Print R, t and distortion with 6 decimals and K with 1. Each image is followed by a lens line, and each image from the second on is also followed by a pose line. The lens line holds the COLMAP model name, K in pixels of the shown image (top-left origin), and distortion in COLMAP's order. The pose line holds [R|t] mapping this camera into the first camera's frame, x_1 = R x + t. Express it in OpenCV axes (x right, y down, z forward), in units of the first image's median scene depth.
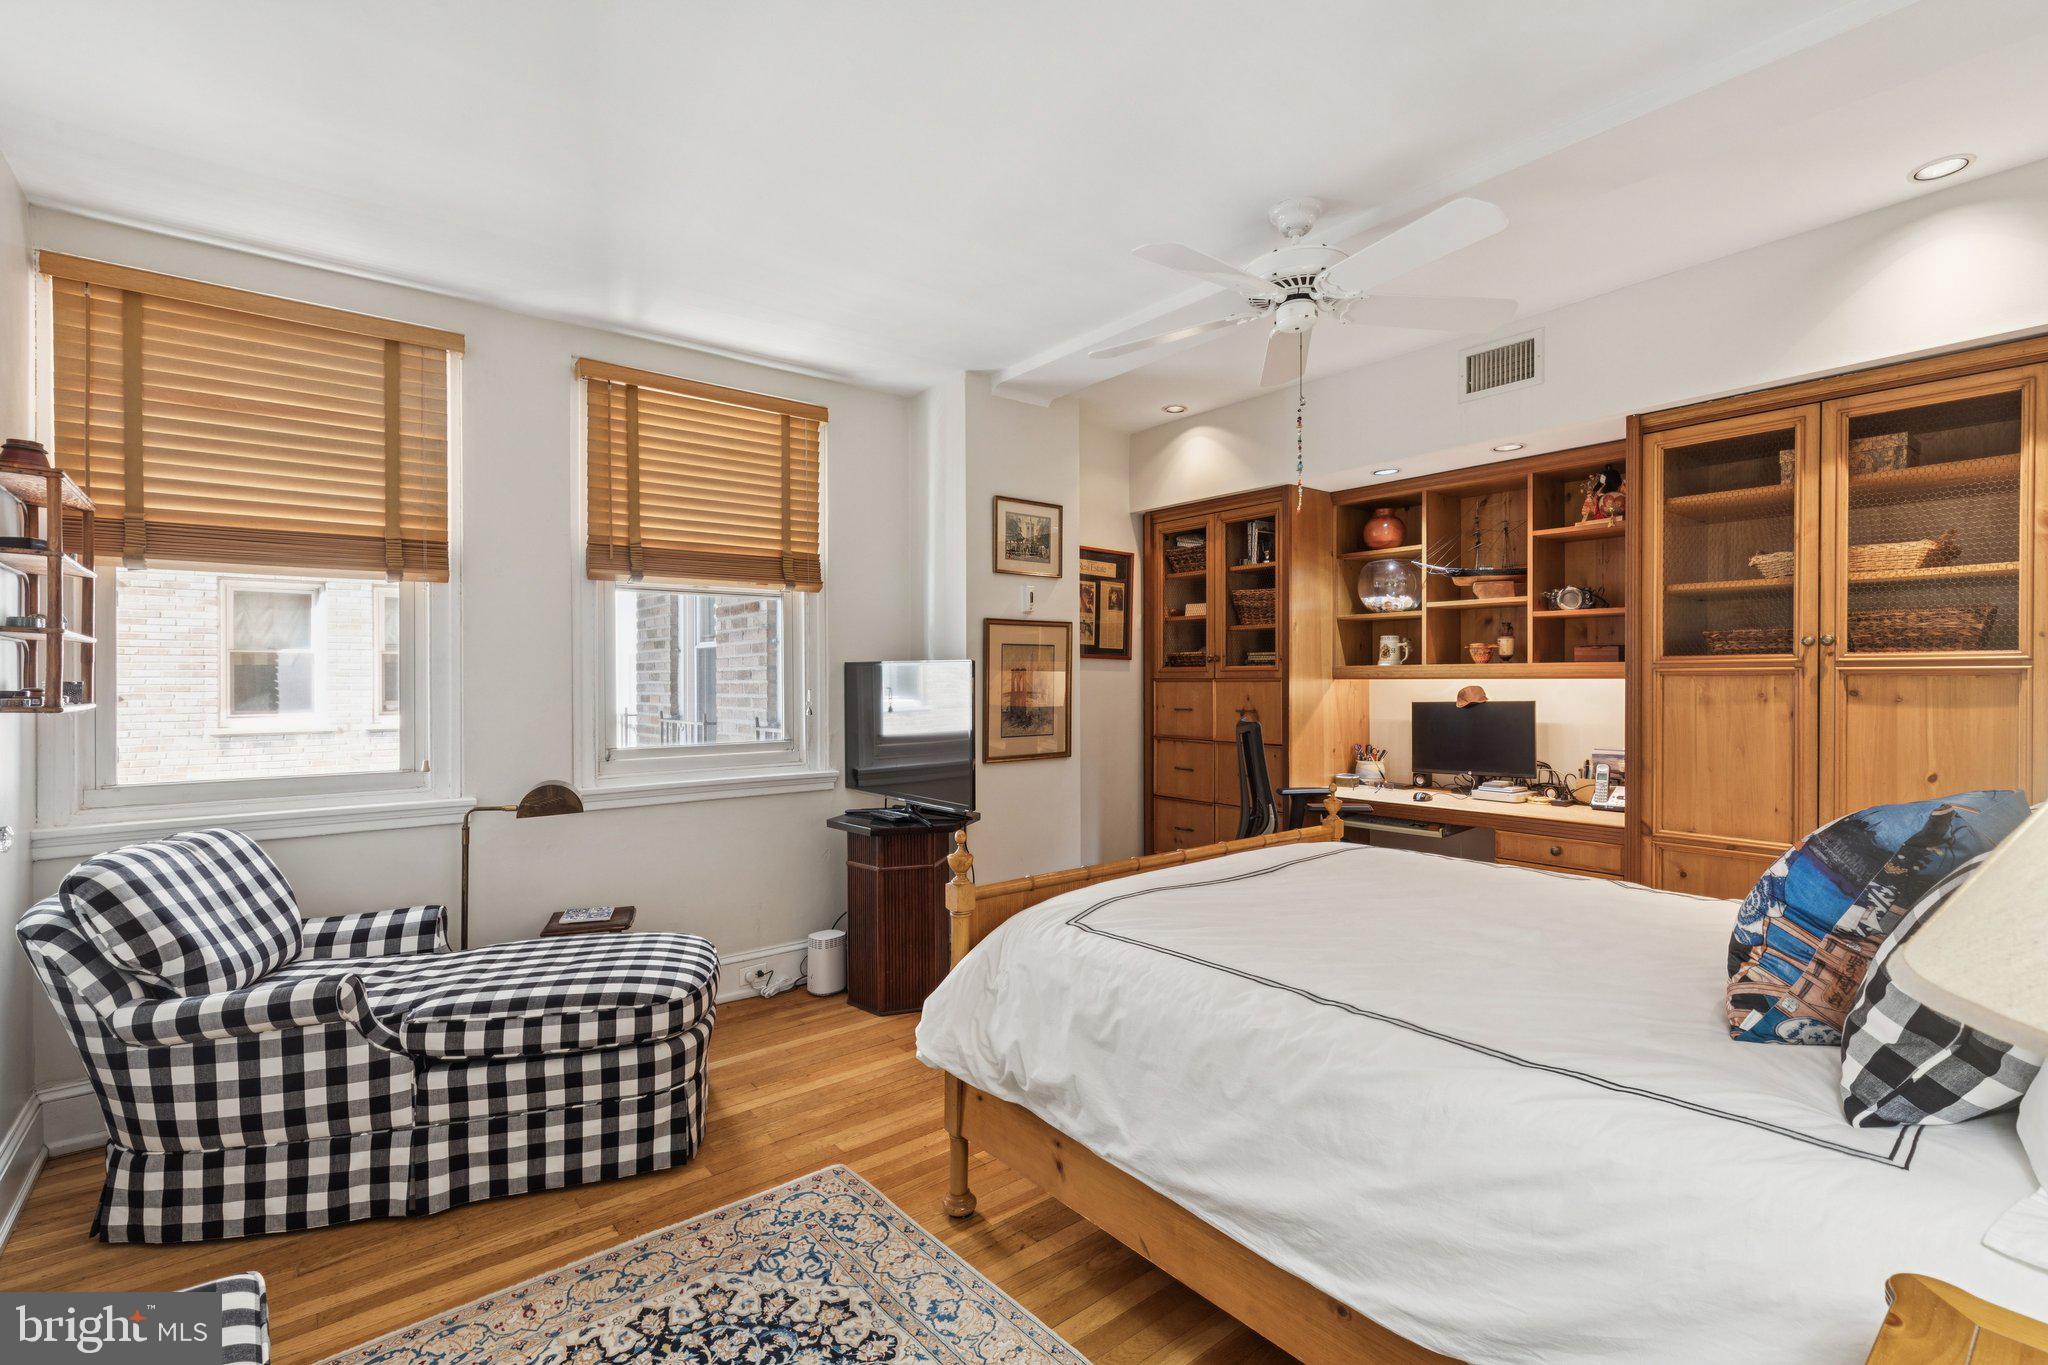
lens RADIAL K [[916.6, 0, 1025.1], [0, 916.6, 688.0], [0, 0, 1]] dist [0.002971, -0.000199]
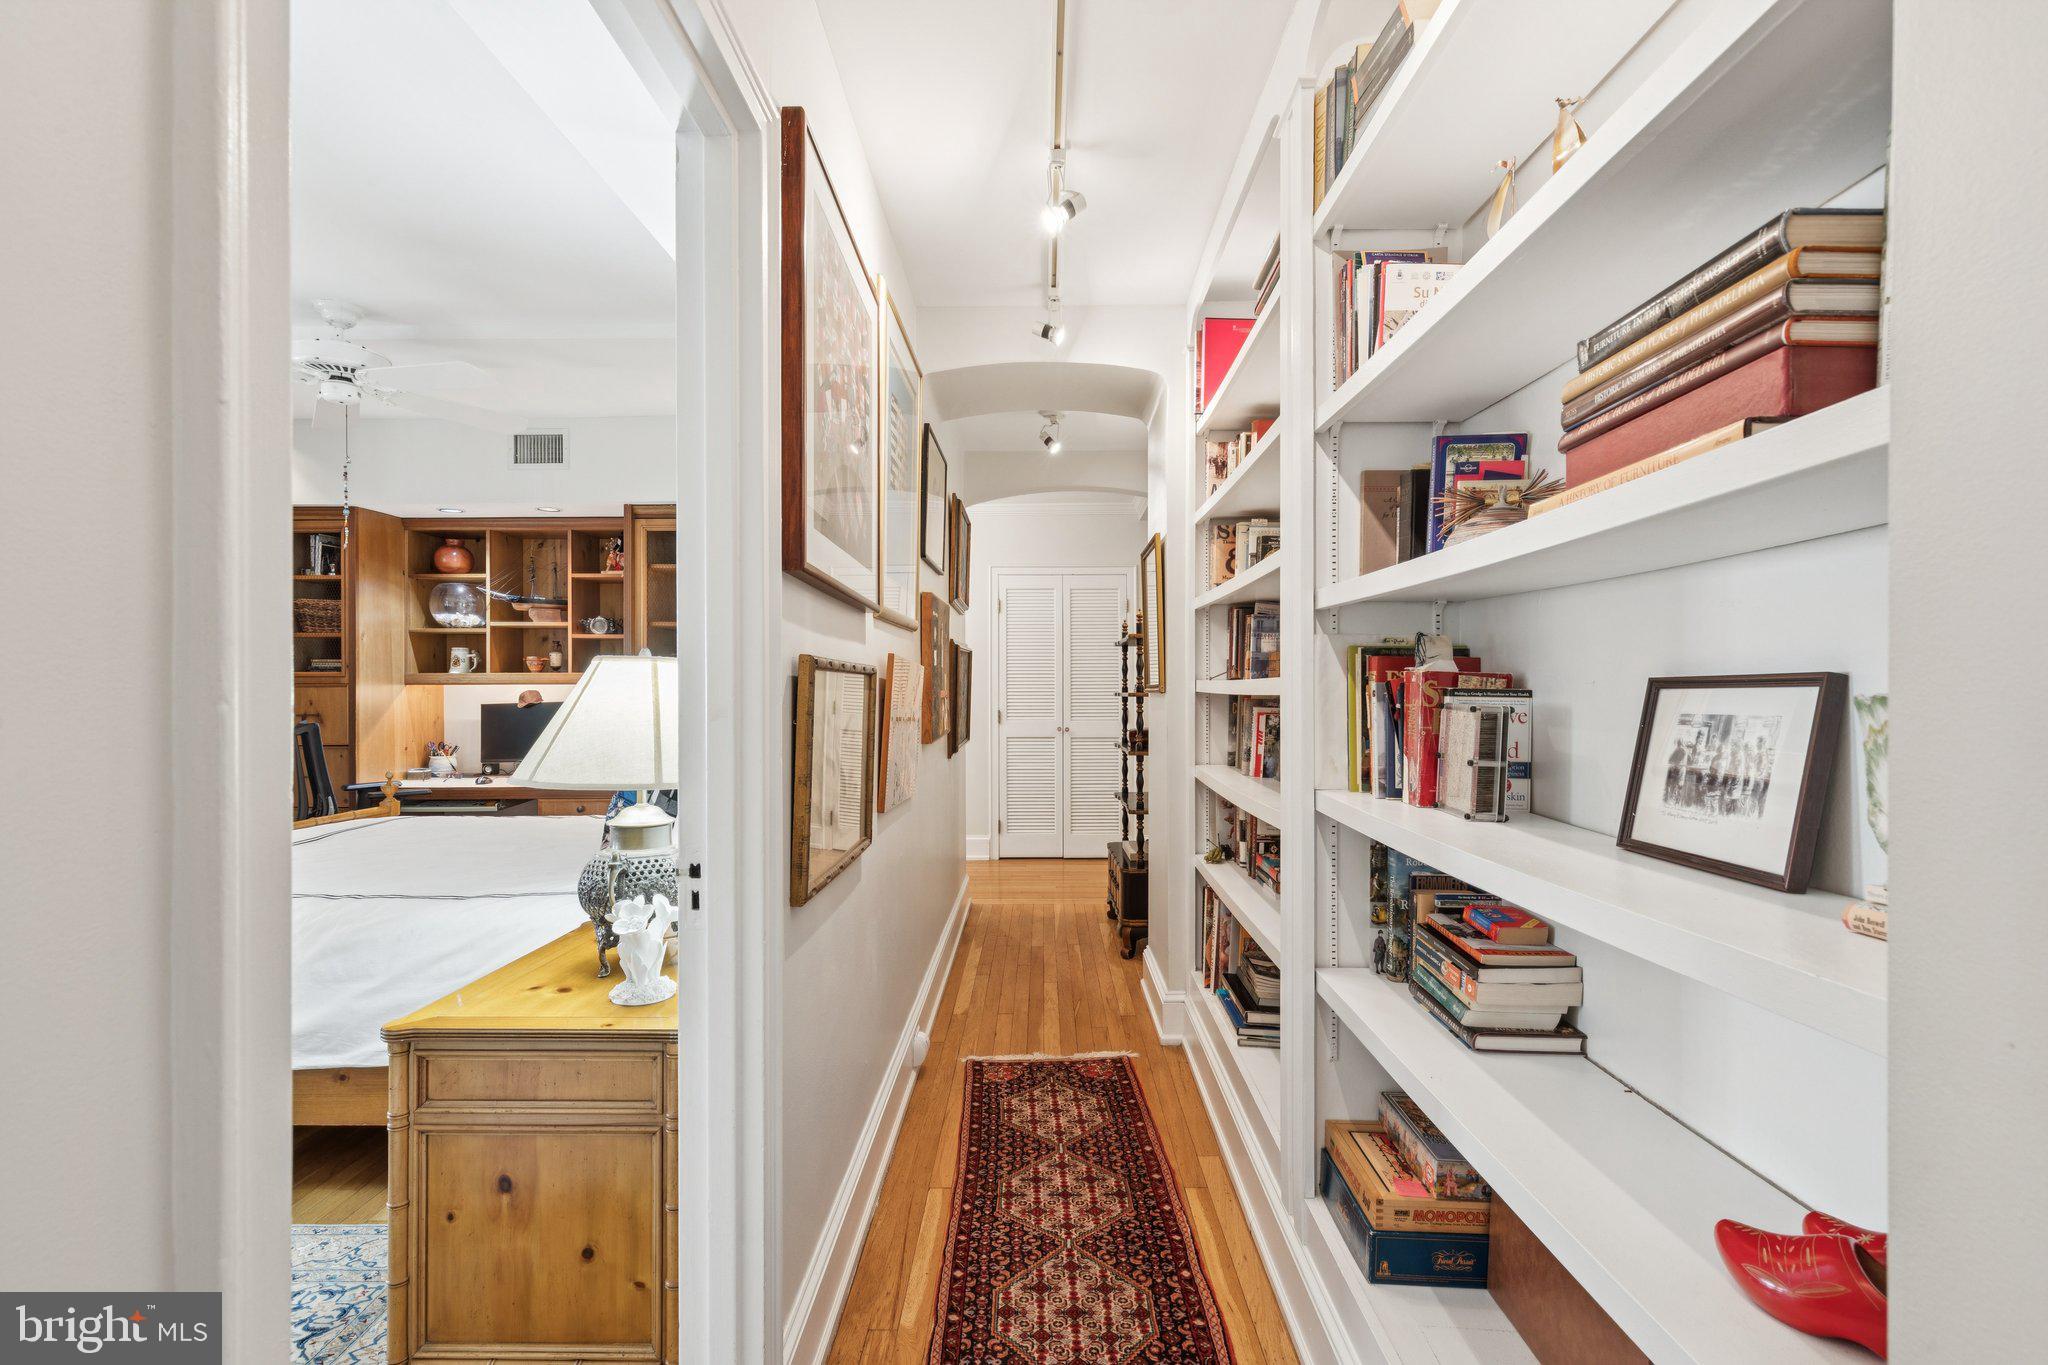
lens RADIAL K [[916.6, 0, 1025.1], [0, 916.6, 688.0], [0, 0, 1]] dist [0.002971, -0.000199]
pose [[0.641026, -0.000964, 0.767518, -0.041700], [0.007277, 0.999962, -0.004821, 0.005561], [-0.767484, 0.008675, 0.641009, -0.322904]]
